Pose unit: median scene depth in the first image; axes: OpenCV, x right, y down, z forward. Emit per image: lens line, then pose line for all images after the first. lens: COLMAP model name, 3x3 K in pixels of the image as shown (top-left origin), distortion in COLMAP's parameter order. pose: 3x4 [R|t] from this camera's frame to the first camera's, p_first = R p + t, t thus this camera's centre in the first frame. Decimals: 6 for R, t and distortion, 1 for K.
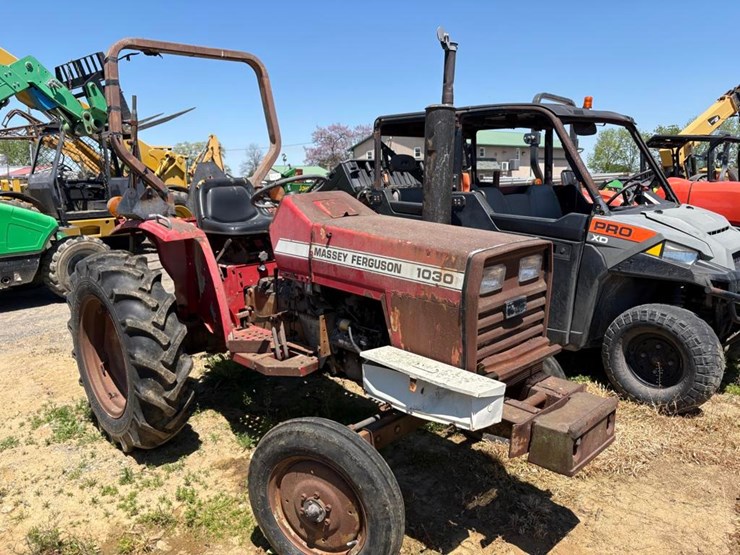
lens RADIAL K [[561.9, 0, 370.0], [0, 561.9, 277.5], [0, 0, 1]] dist [0.047694, -0.053603]
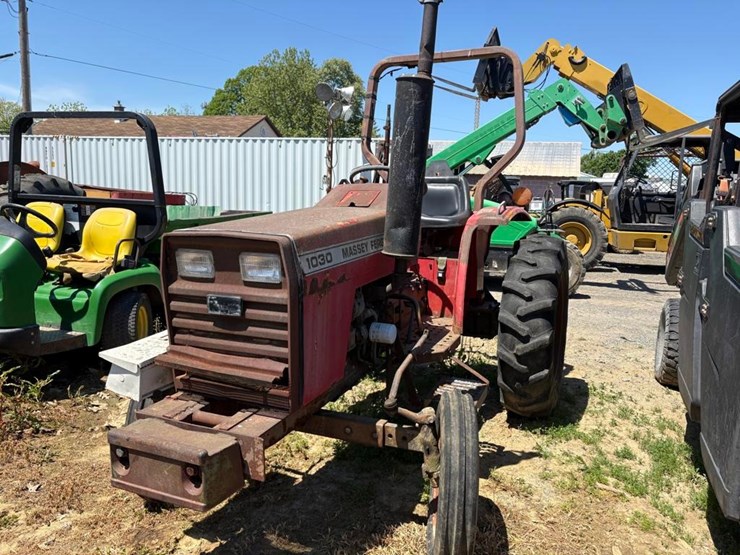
lens RADIAL K [[556.0, 0, 376.9], [0, 556.0, 277.3], [0, 0, 1]] dist [0.043343, -0.045357]
pose [[0.393321, 0.175815, -0.902434, 0.750923], [-0.207254, 0.973237, 0.099278, -0.082428], [0.895737, 0.147985, 0.419233, 0.571929]]
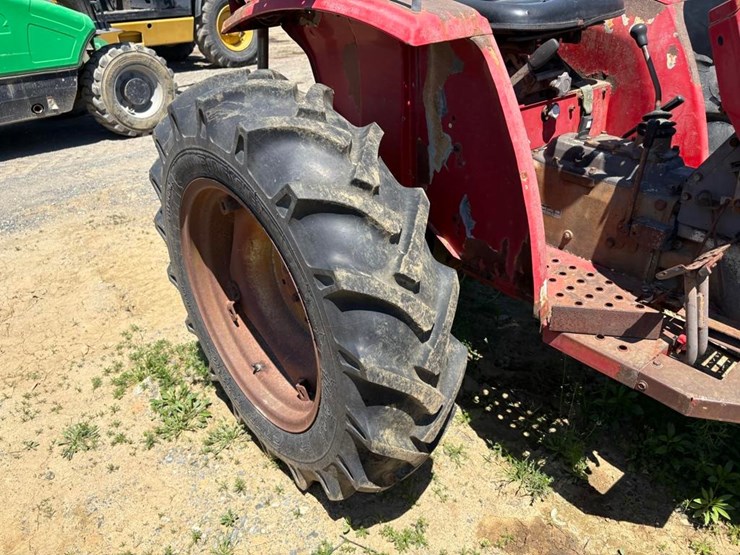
lens RADIAL K [[555.9, 0, 367.3], [0, 555.9, 288.0], [0, 0, 1]] dist [0.043054, -0.038909]
pose [[0.997224, 0.032602, -0.066946, -0.333330], [-0.009230, 0.946246, 0.323316, -0.029893], [0.073888, -0.321801, 0.943920, 0.563746]]
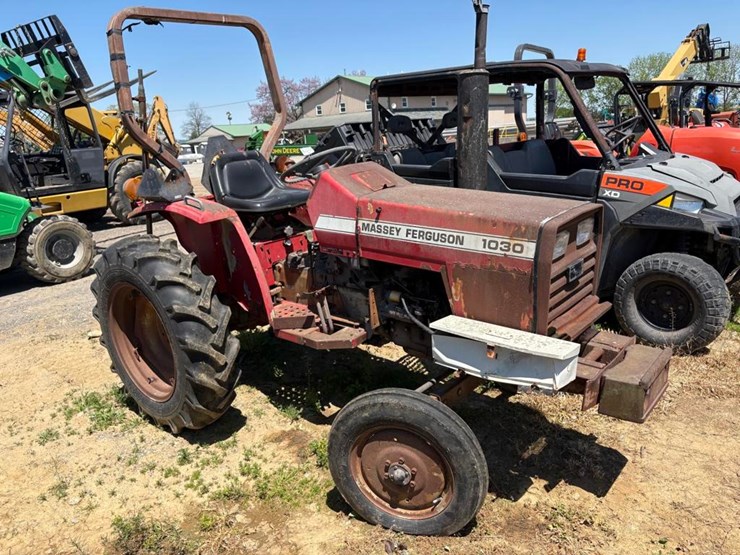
lens RADIAL K [[560.3, 0, 372.5], [0, 560.3, 287.5], [0, 0, 1]] dist [0.046902, -0.048469]
pose [[0.994554, -0.069954, 0.077251, -0.135659], [0.062308, 0.993302, 0.097311, -0.027785], [-0.083541, -0.091968, 0.992251, -0.007666]]
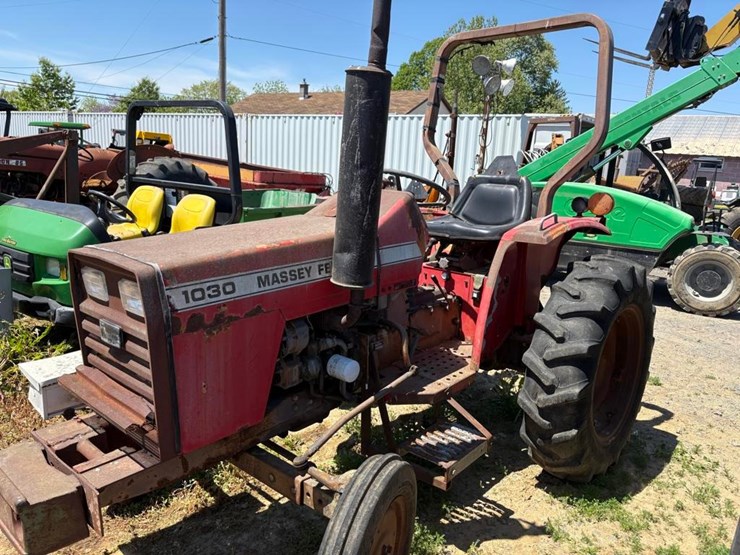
lens RADIAL K [[560.3, 0, 372.5], [0, 560.3, 287.5], [0, 0, 1]] dist [0.046902, -0.048469]
pose [[0.087947, 0.249107, -0.964474, 0.701993], [-0.234105, 0.946277, 0.223059, -0.182953], [0.968225, 0.206170, 0.141540, 0.832197]]
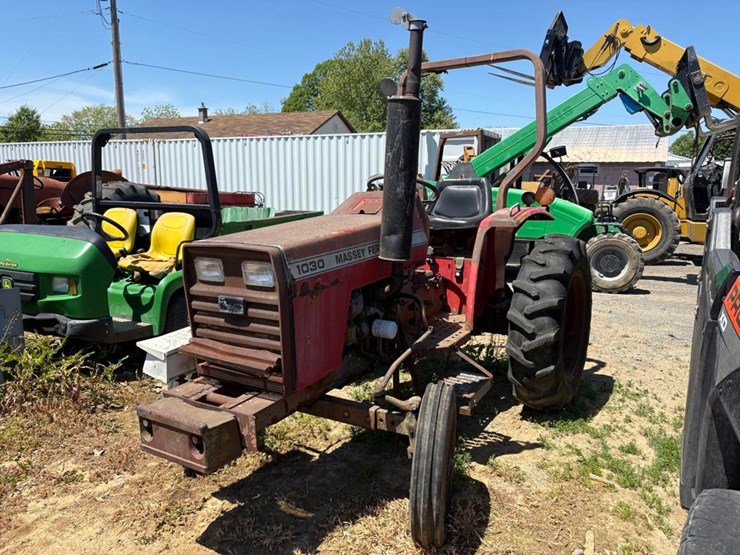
lens RADIAL K [[555.9, 0, 367.3], [0, 555.9, 288.0], [0, 0, 1]] dist [0.043054, -0.038909]
pose [[0.252787, 0.207275, -0.945058, 0.858279], [-0.187818, 0.968714, 0.162225, -0.127085], [0.949117, 0.136491, 0.283809, 0.638018]]
